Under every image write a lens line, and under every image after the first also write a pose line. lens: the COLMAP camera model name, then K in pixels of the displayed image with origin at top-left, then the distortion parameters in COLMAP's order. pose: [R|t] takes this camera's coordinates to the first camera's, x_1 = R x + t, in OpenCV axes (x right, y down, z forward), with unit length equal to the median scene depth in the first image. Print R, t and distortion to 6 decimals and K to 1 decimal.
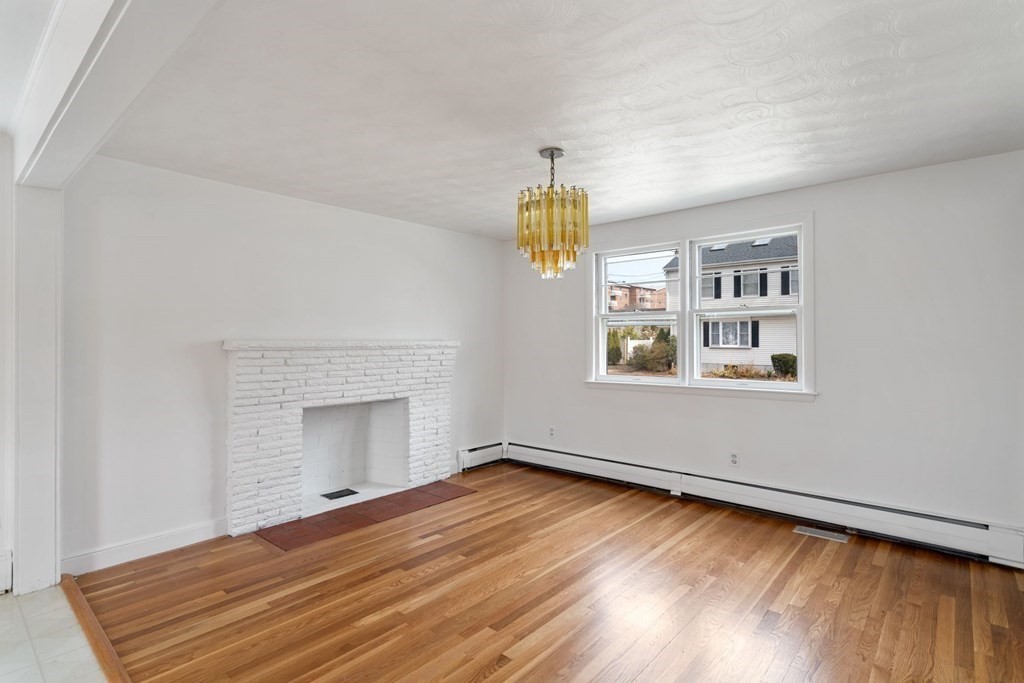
lens RADIAL K [[503.8, 0, 509.3], [0, 503.8, 344.6], [0, 0, 1]] dist [0.000840, 0.000693]
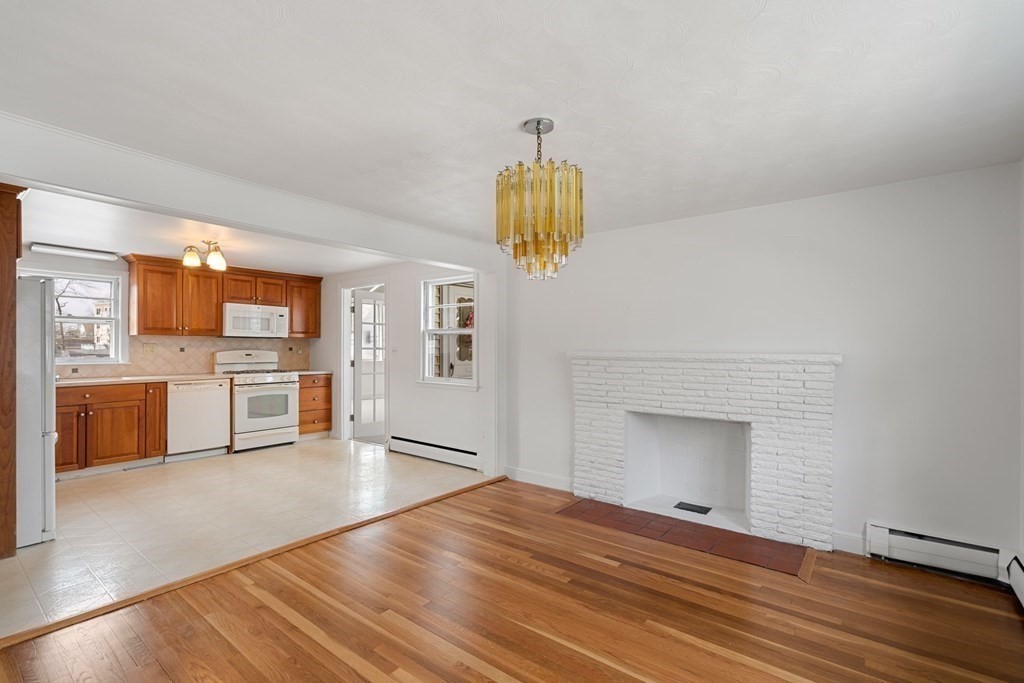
lens RADIAL K [[466.5, 0, 510.3], [0, 466.5, 348.8], [0, 0, 1]] dist [-0.004863, -0.000374]
pose [[0.068581, 0.004482, -0.997635, 0.600822], [-0.010828, 0.999934, 0.003748, -0.015217], [0.997587, 0.010546, 0.068625, 0.637921]]
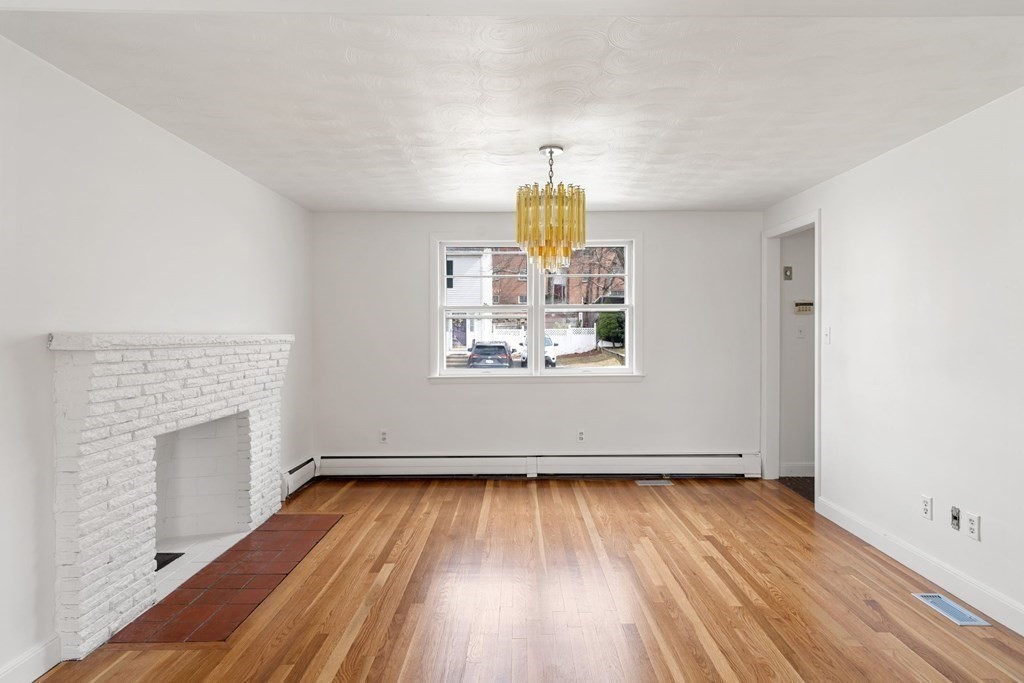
lens RADIAL K [[563.4, 0, 514.7], [0, 563.4, 341.2], [0, 0, 1]] dist [-0.002676, 0.000917]
pose [[0.752299, -0.010731, 0.658734, -0.516395], [0.006223, 0.999938, 0.009182, -0.002403], [-0.658792, -0.002808, 0.752320, 0.130399]]
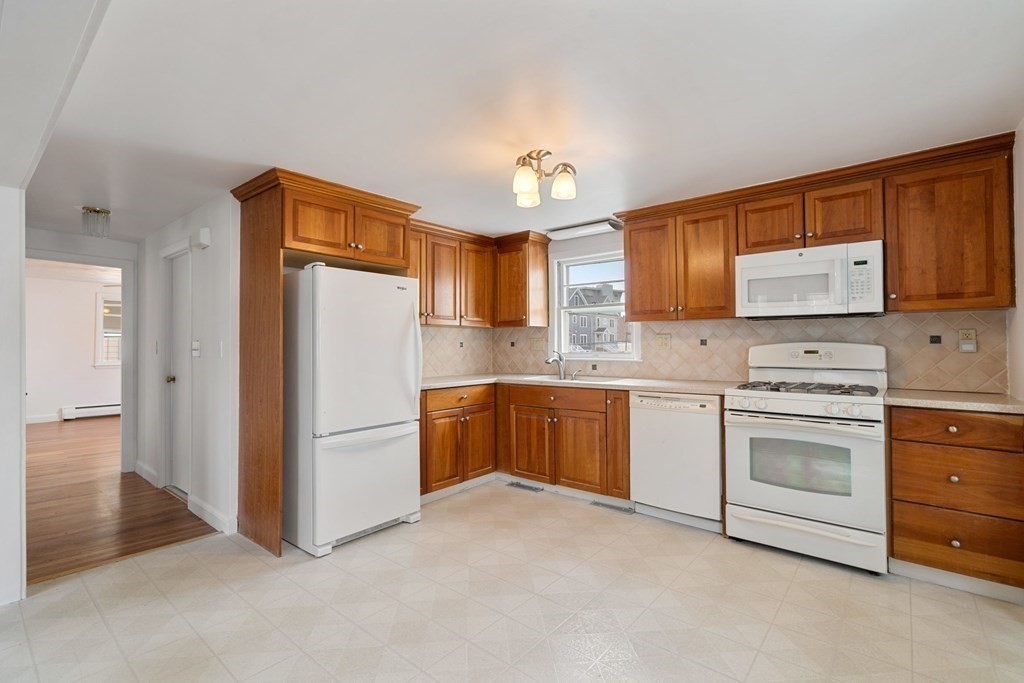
lens RADIAL K [[470.3, 0, 510.6], [0, 470.3, 339.5], [0, 0, 1]] dist [-0.001456, 0.000785]
pose [[-0.999394, 0.009332, -0.033526, 0.210980], [0.009375, 0.999955, -0.001100, -0.011311], [0.033514, -0.001414, -0.999437, 0.638537]]
